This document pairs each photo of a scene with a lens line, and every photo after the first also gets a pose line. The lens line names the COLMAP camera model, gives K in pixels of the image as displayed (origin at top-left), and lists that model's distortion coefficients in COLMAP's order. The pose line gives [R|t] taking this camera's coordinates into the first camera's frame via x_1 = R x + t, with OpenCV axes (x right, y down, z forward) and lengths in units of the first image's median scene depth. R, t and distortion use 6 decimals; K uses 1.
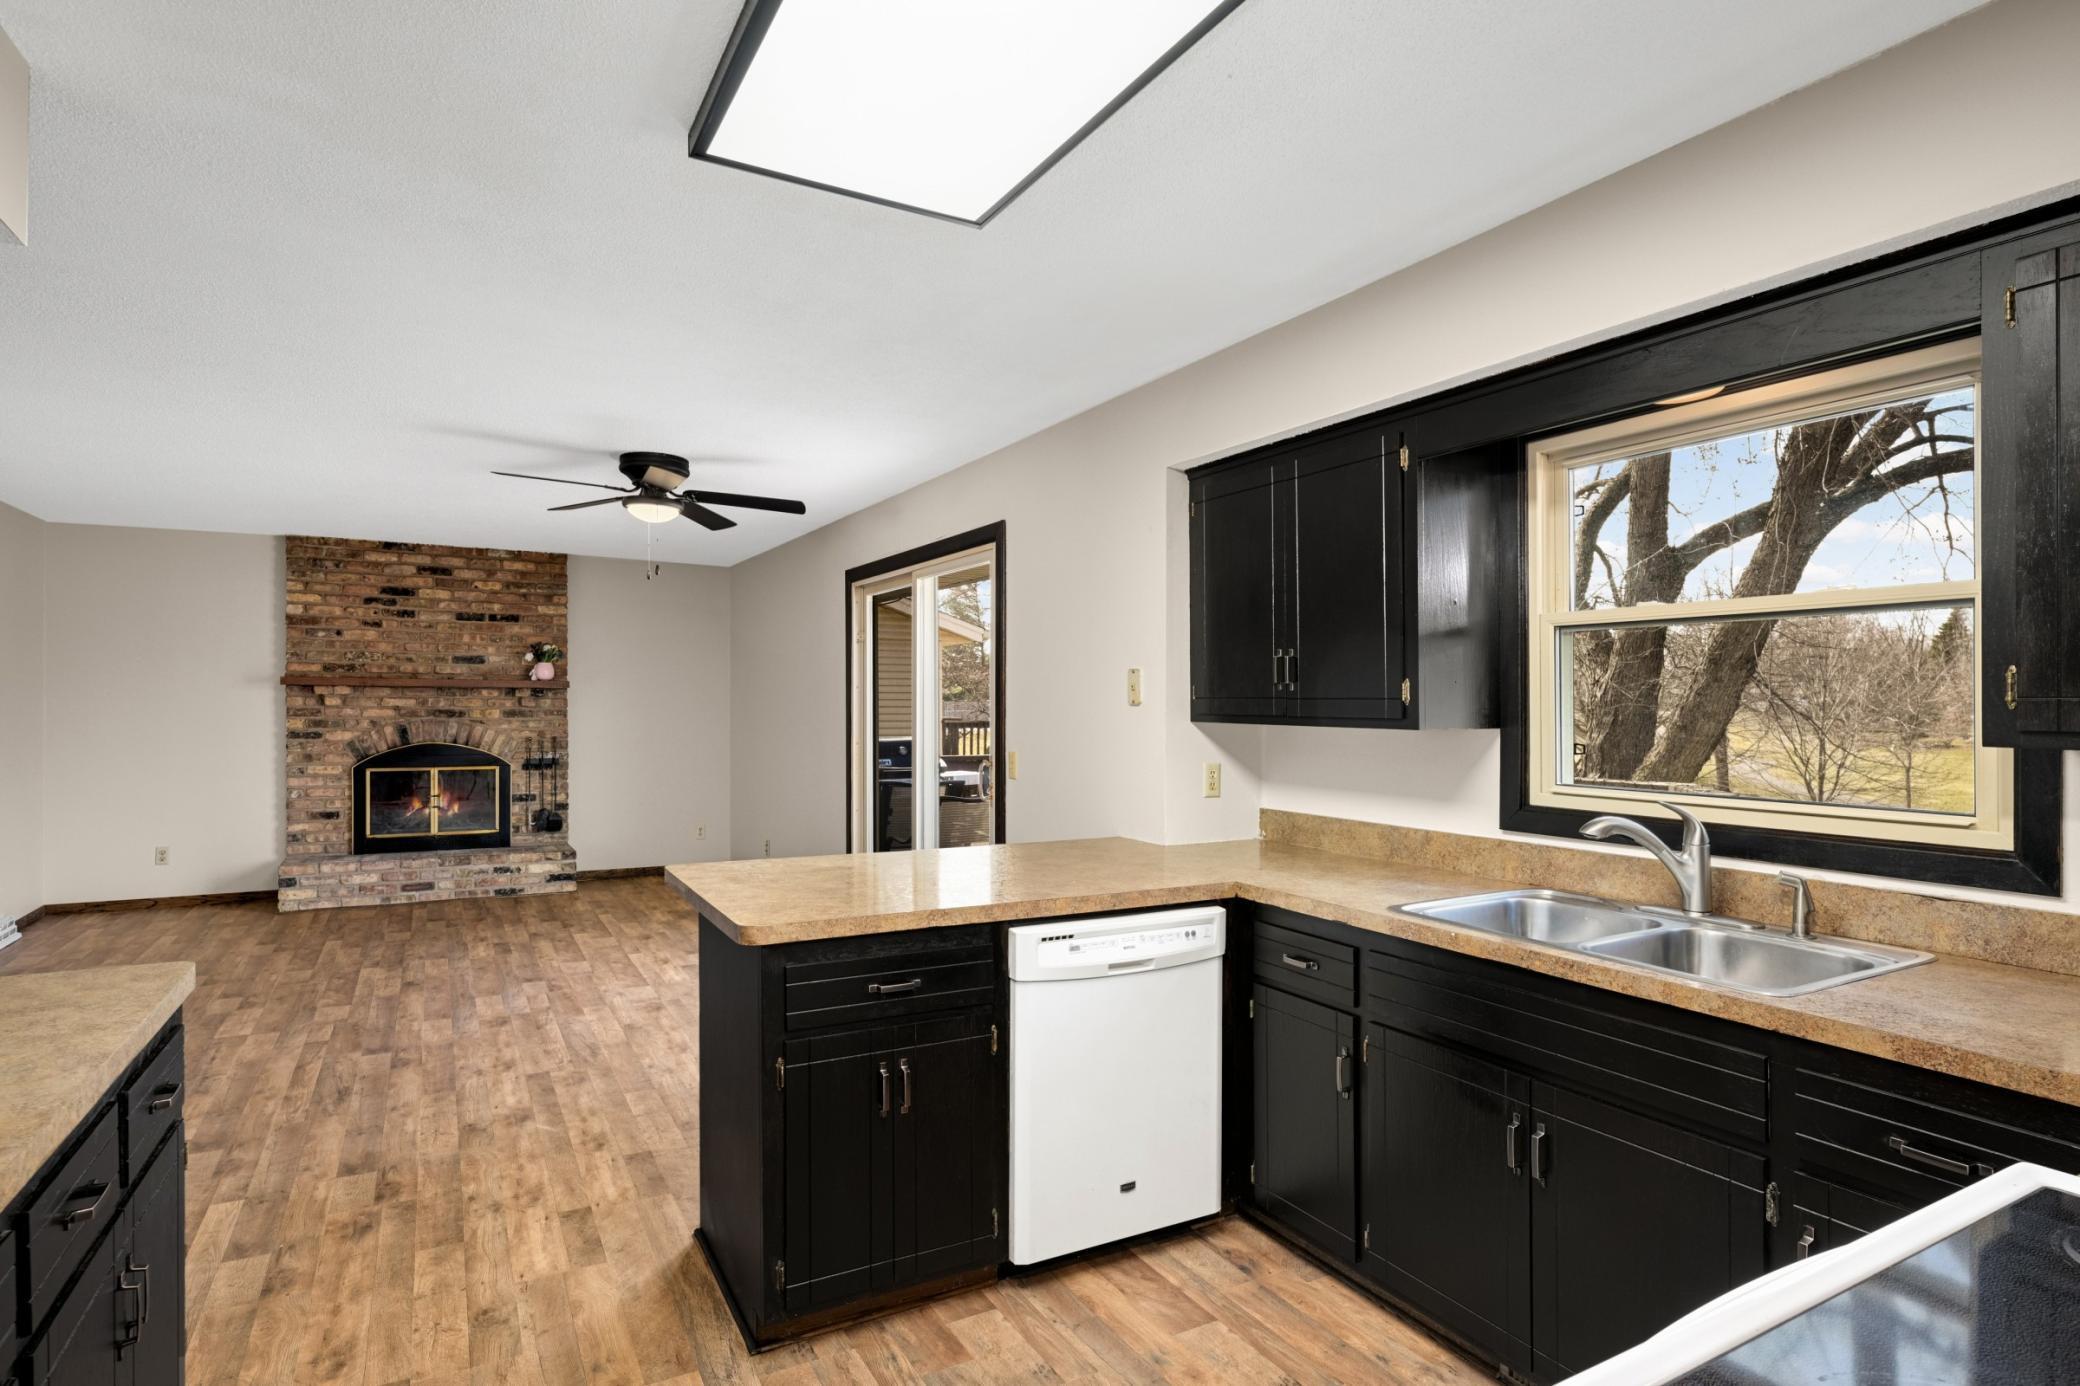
lens RADIAL K [[1096.3, 0, 1048.0], [0, 1096.3, 701.4], [0, 0, 1]] dist [-0.022267, 0.003075]
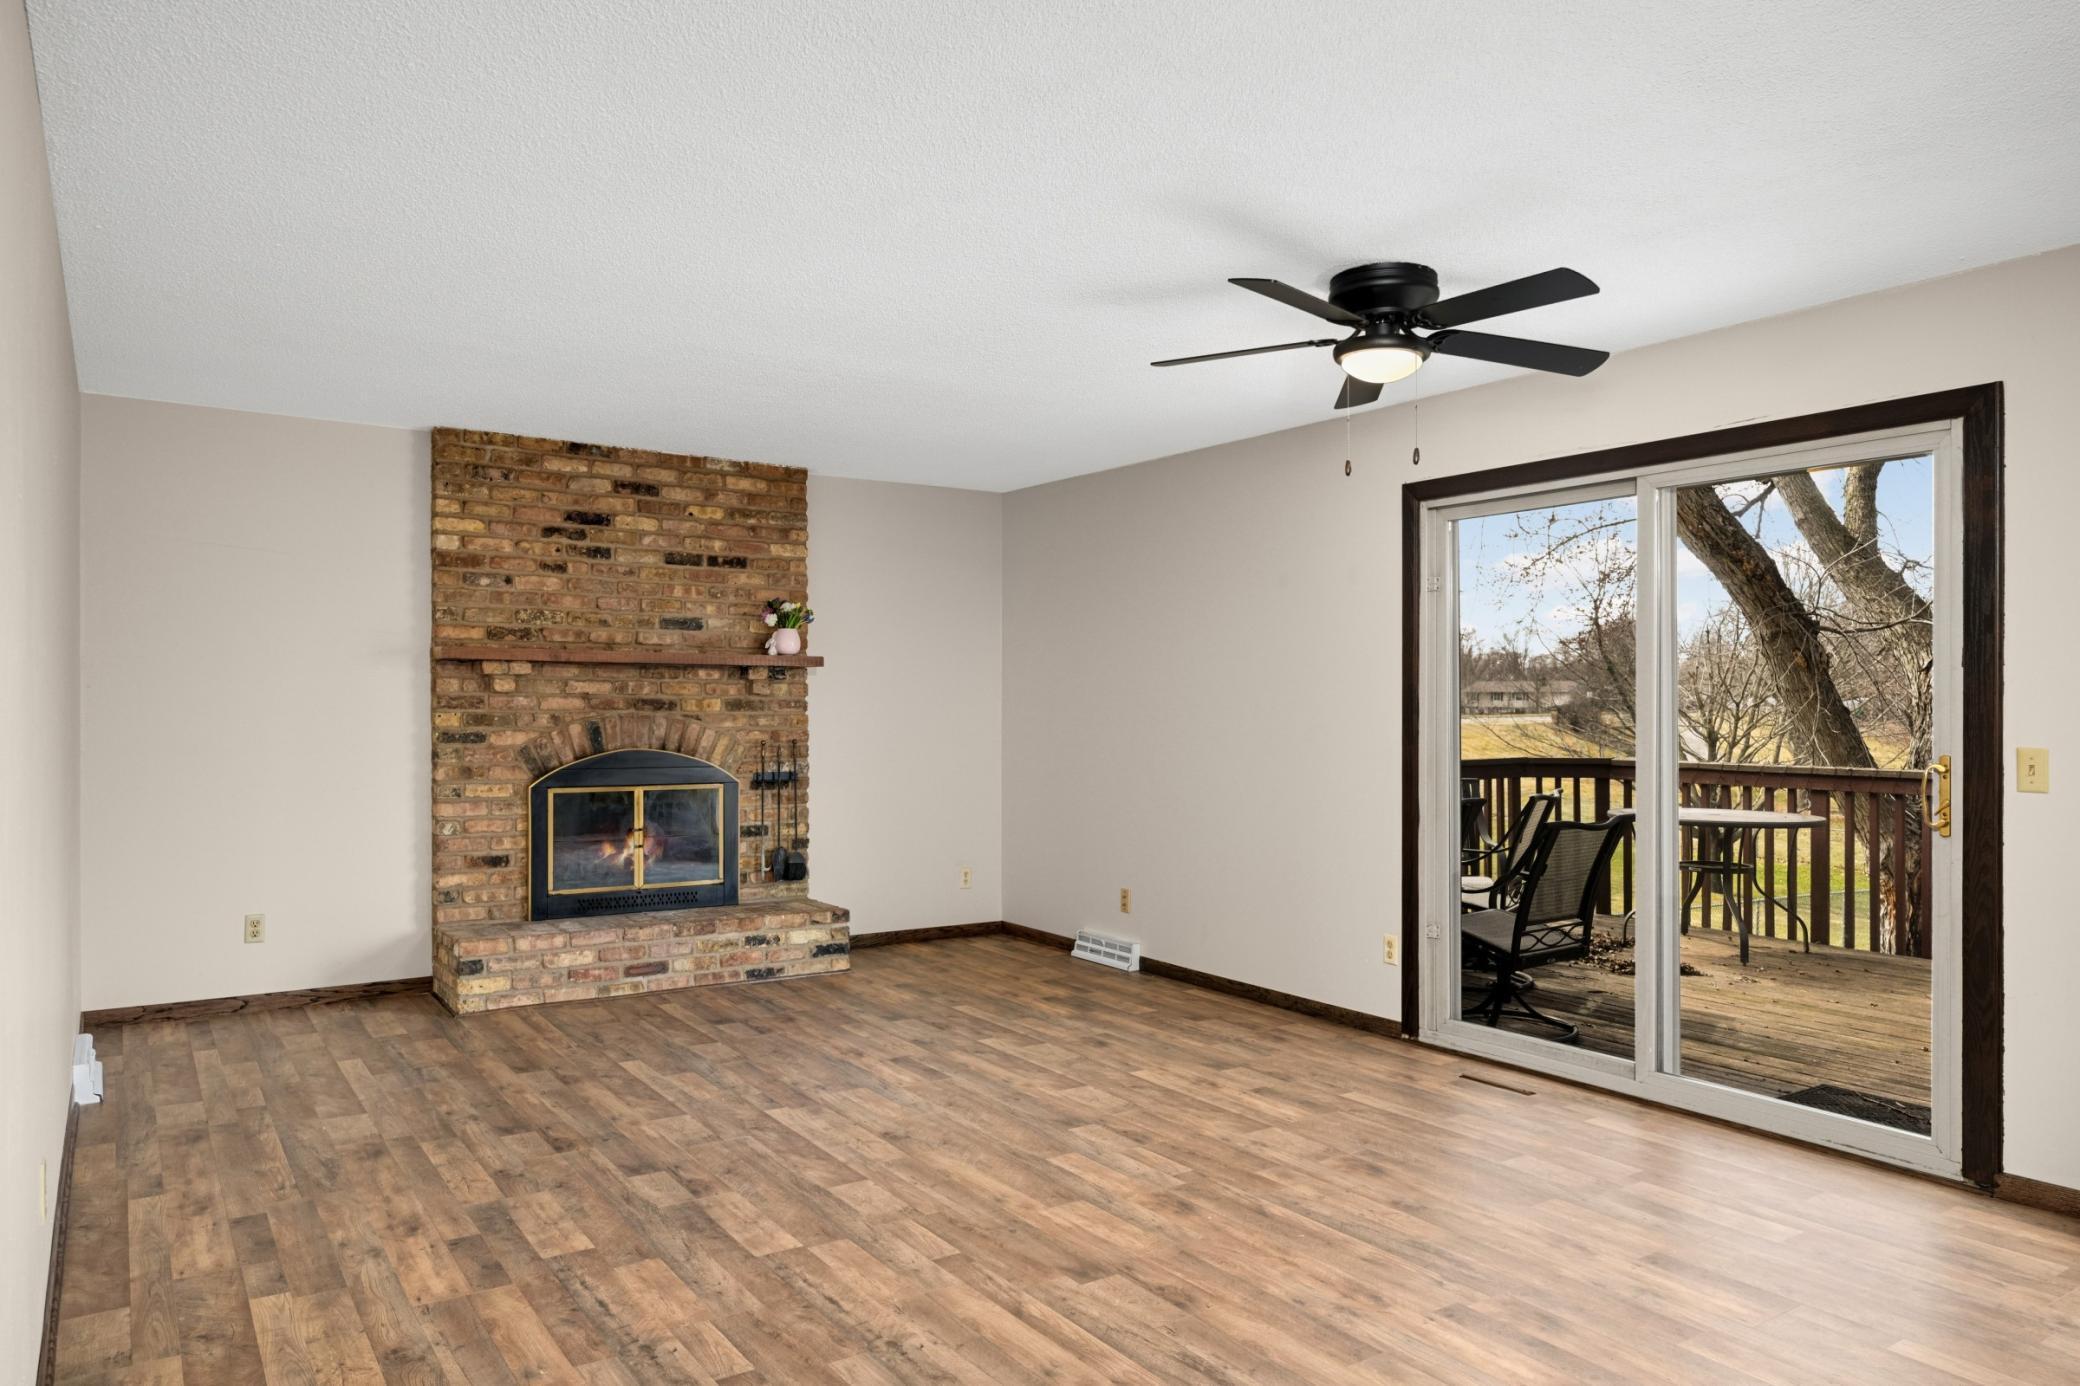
lens RADIAL K [[1388.5, 0, 1039.6], [0, 1388.5, 687.5], [0, 0, 1]] dist [0.014397, 0.000509]
pose [[0.997558, -0.000376, 0.069844, -0.395132], [0.001208, 0.999929, -0.011866, 0.011653], [-0.069835, 0.011922, 0.997487, 0.148020]]
